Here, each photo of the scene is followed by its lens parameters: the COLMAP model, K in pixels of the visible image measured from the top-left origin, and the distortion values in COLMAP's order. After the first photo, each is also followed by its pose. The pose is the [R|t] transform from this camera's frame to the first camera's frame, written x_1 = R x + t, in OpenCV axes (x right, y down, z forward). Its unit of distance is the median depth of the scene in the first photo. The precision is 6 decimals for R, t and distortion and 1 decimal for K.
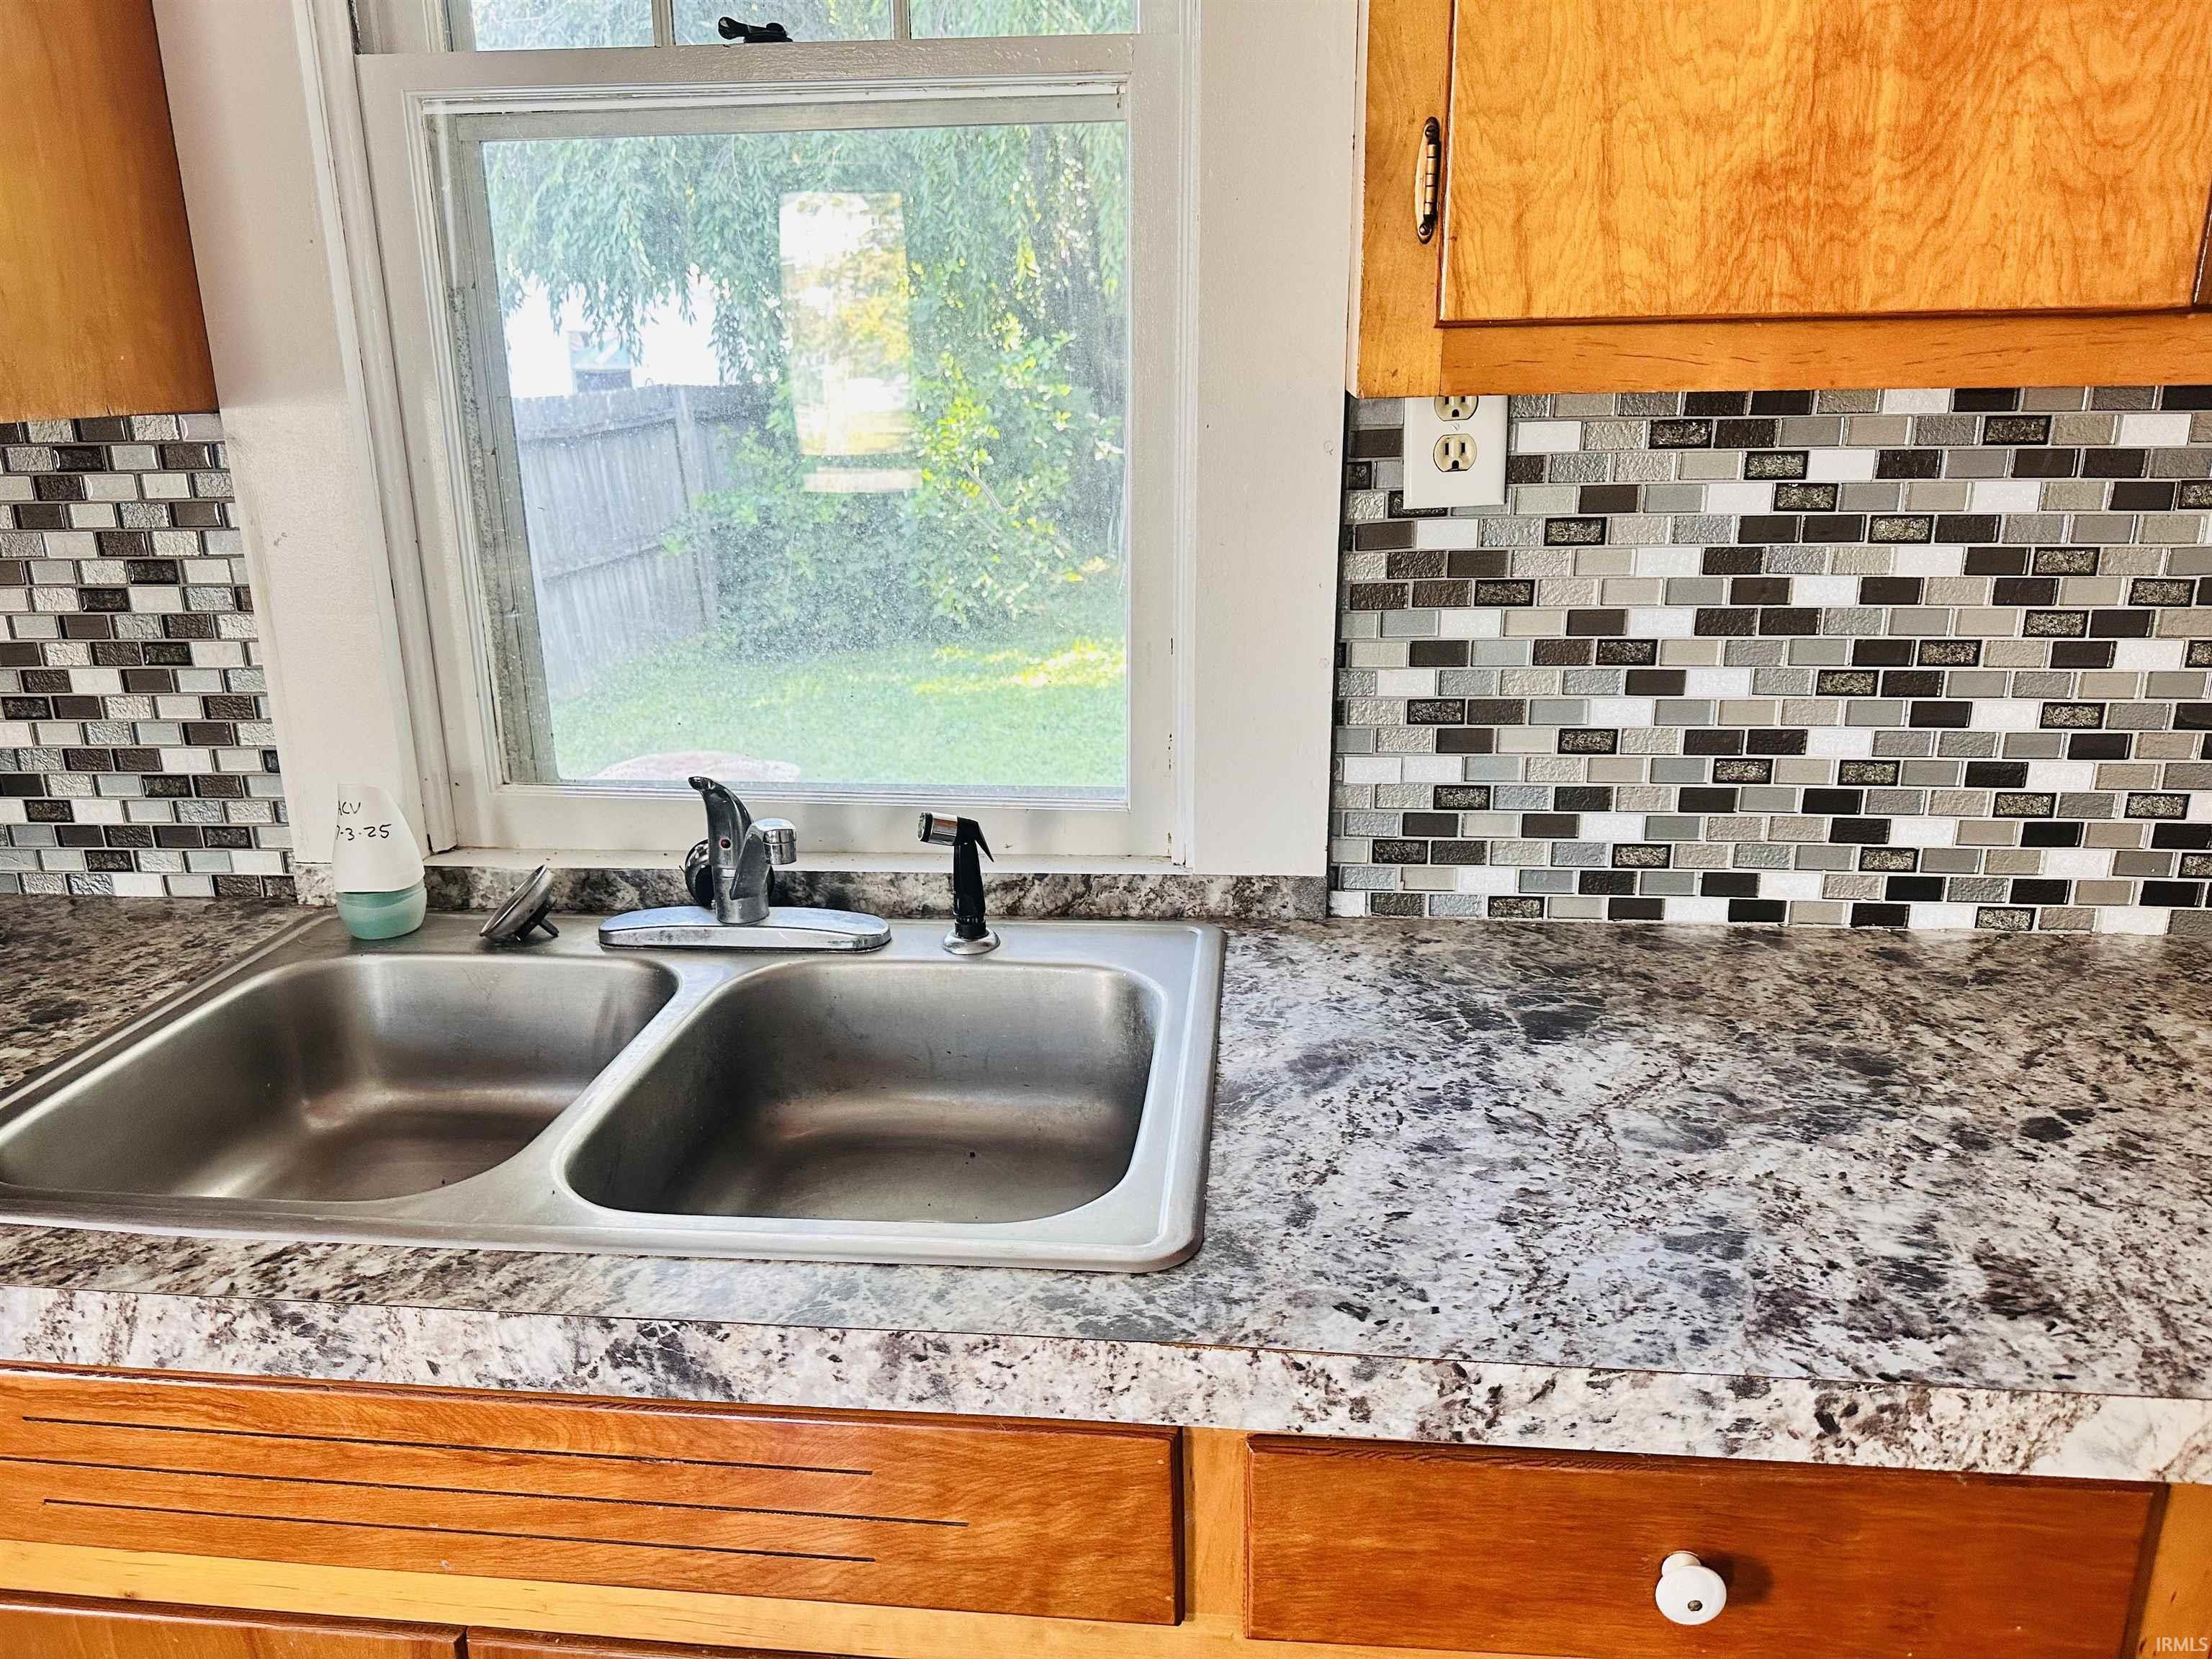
lens RADIAL K [[1571.2, 0, 1089.4], [0, 1571.2, 851.2], [0, 0, 1]] dist [0.010097, -0.004338]
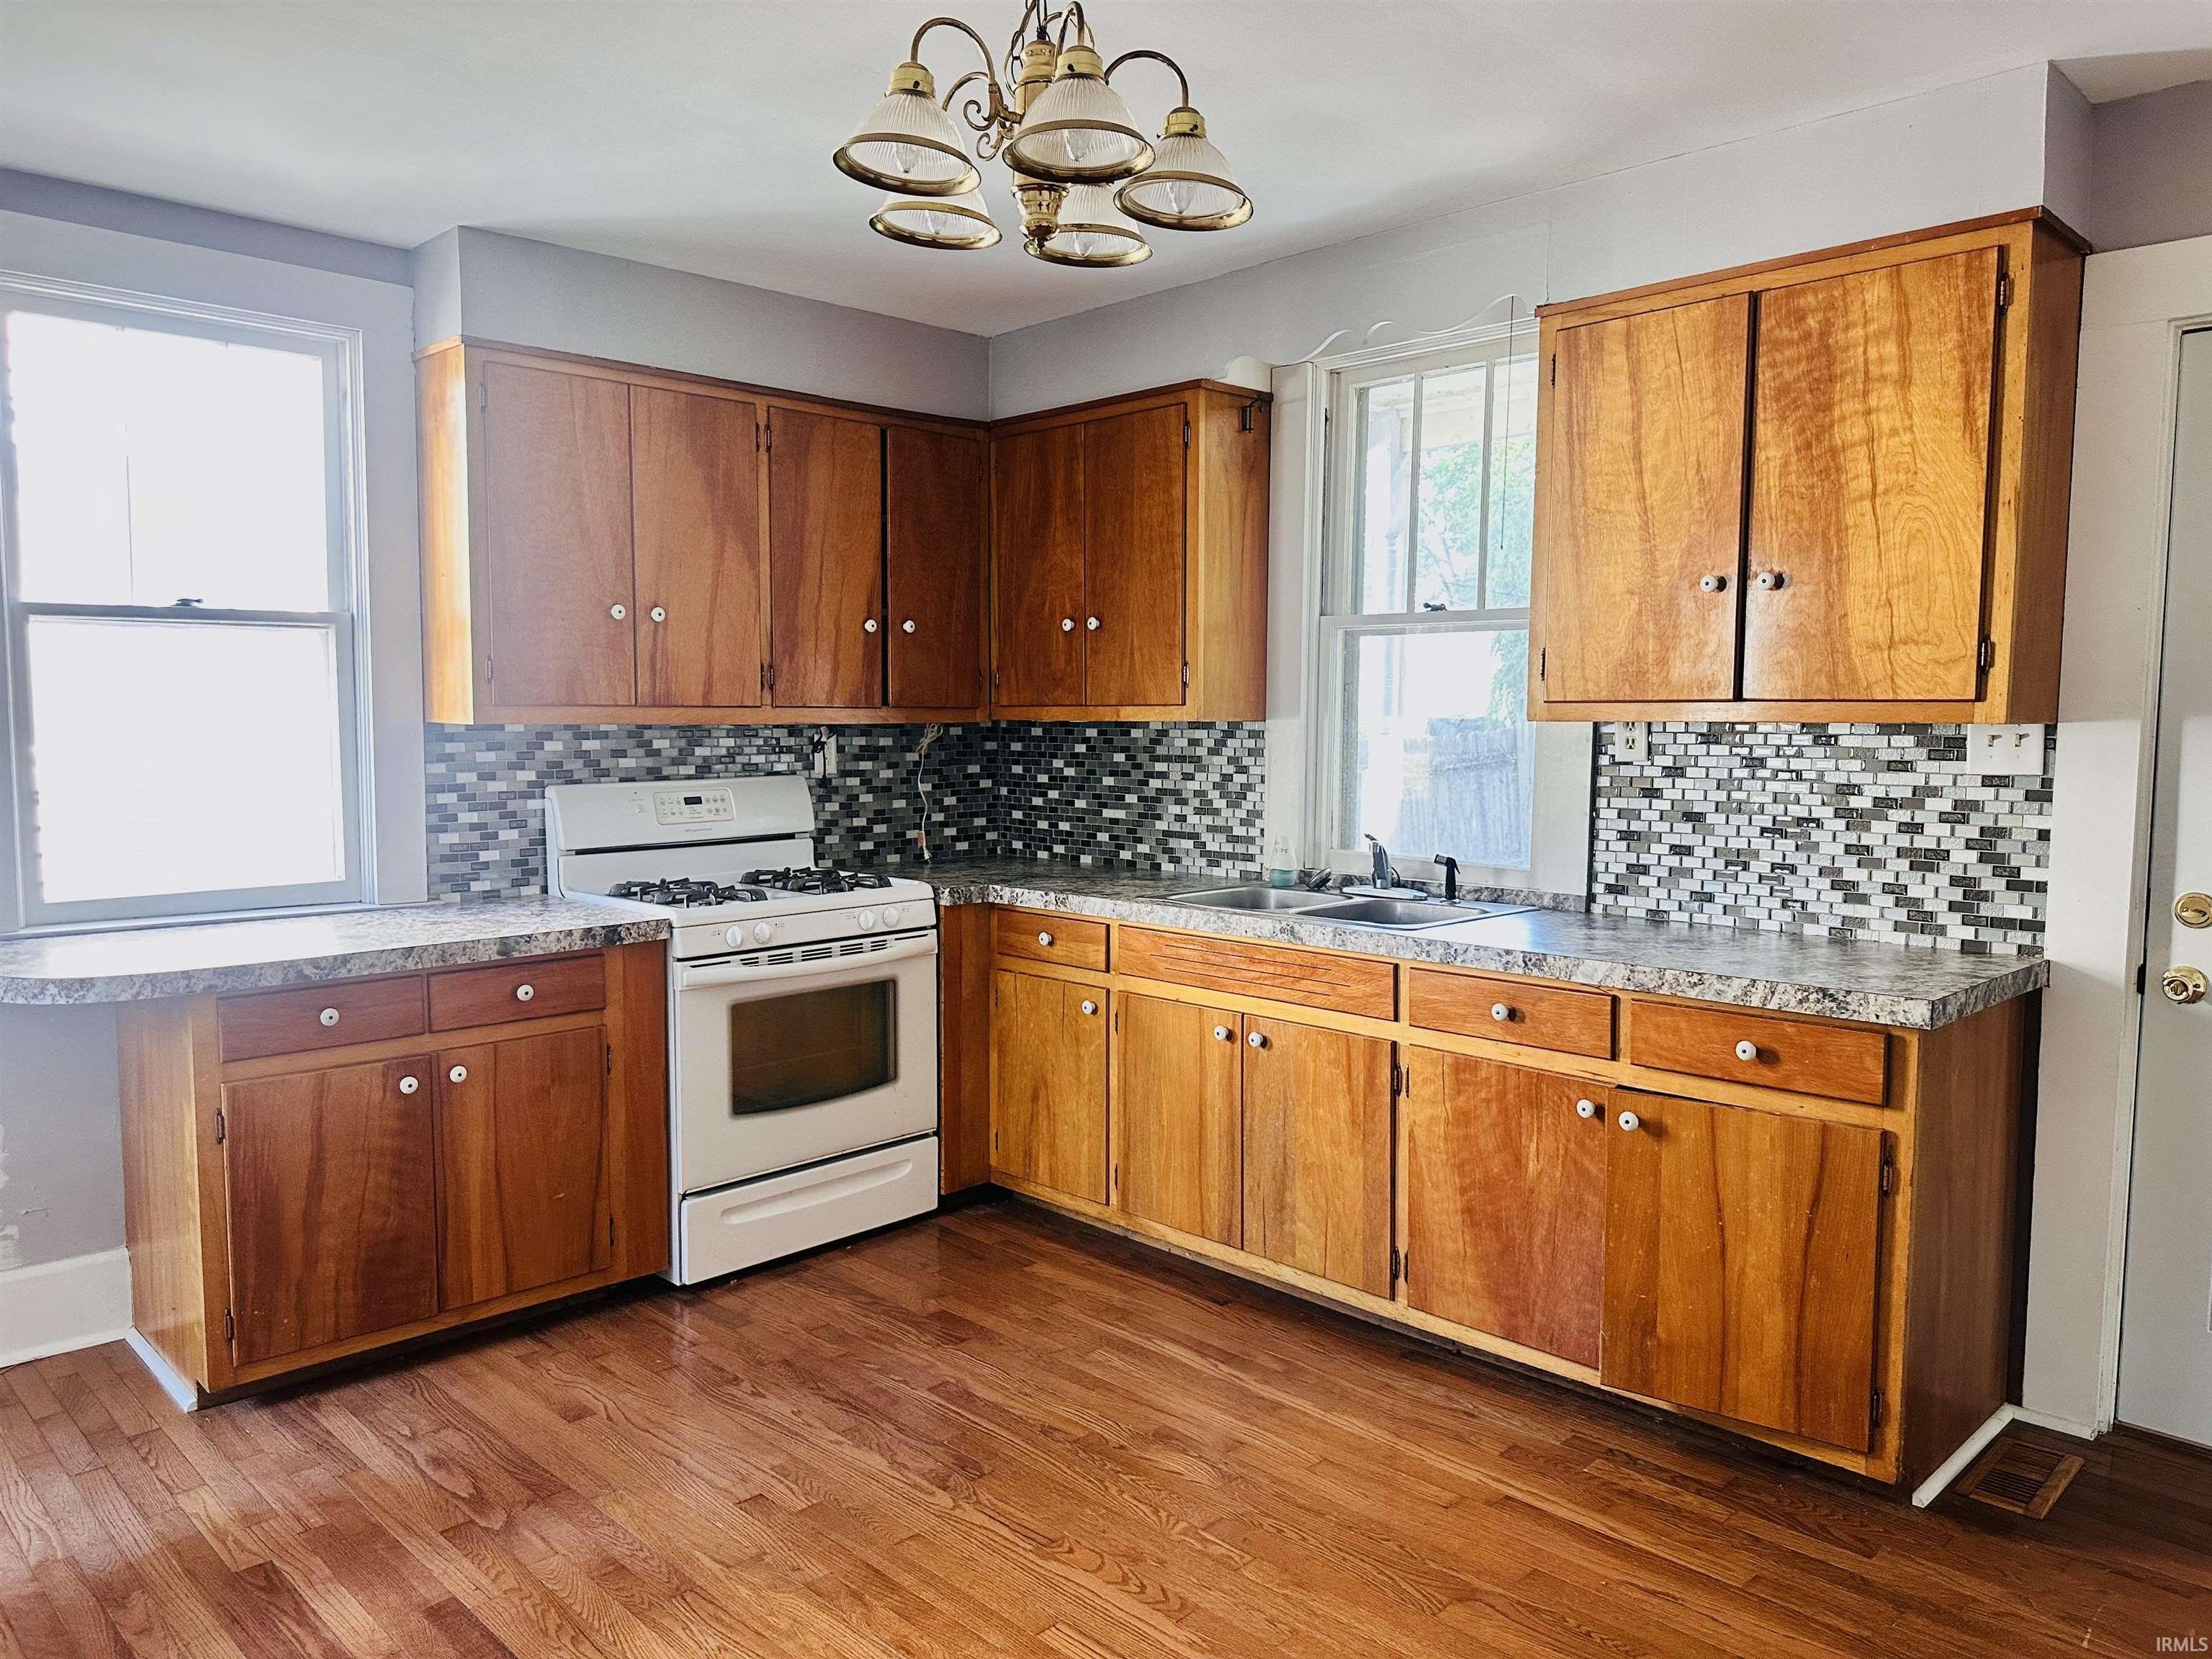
lens RADIAL K [[1571.2, 0, 1099.5], [0, 1571.2, 830.9], [0, 0, 1]] dist [0.010097, -0.004338]
pose [[0.780108, 0.063687, -0.622394, 1.154917], [-0.195094, 0.969965, -0.145278, 0.455823], [0.594449, 0.234758, 0.769103, -1.563577]]
